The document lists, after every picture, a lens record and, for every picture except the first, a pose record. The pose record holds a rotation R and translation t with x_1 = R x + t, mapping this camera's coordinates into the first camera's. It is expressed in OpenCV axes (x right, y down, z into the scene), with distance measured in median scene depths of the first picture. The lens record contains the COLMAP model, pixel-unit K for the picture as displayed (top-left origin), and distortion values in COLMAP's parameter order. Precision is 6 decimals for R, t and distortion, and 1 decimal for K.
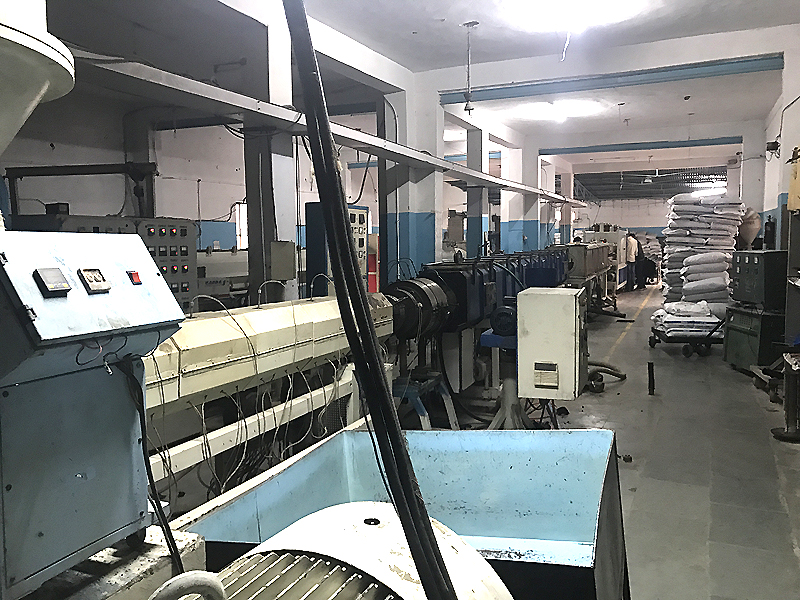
lens RADIAL K [[664.7, 0, 397.1], [0, 664.7, 299.6], [0, 0, 1]] dist [0.010283, 0.005350]
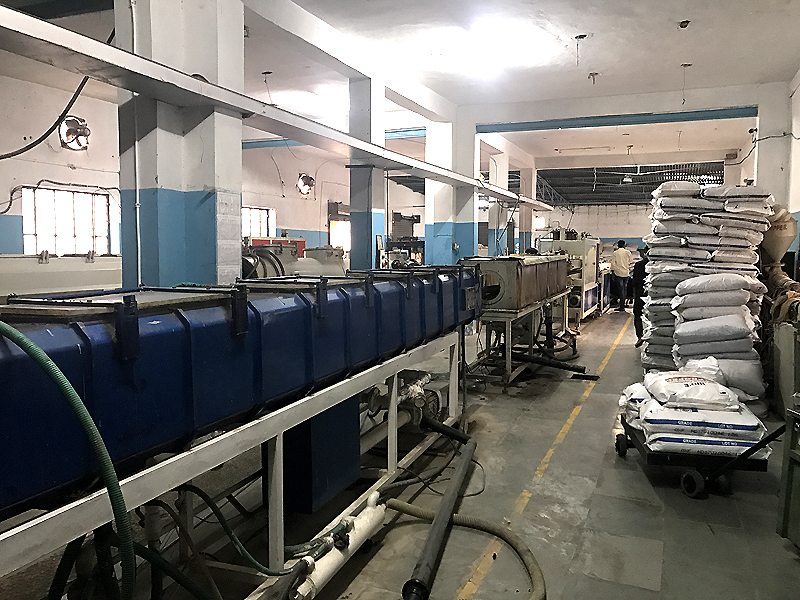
lens RADIAL K [[664.7, 0, 403.5], [0, 664.7, 298.7], [0, 0, 1]] dist [0.010283, 0.005350]
pose [[0.999361, 0.015329, 0.032304, 0.151077], [-0.014858, 0.999781, -0.014766, -0.032590], [-0.032524, 0.014277, 0.999369, 0.375915]]
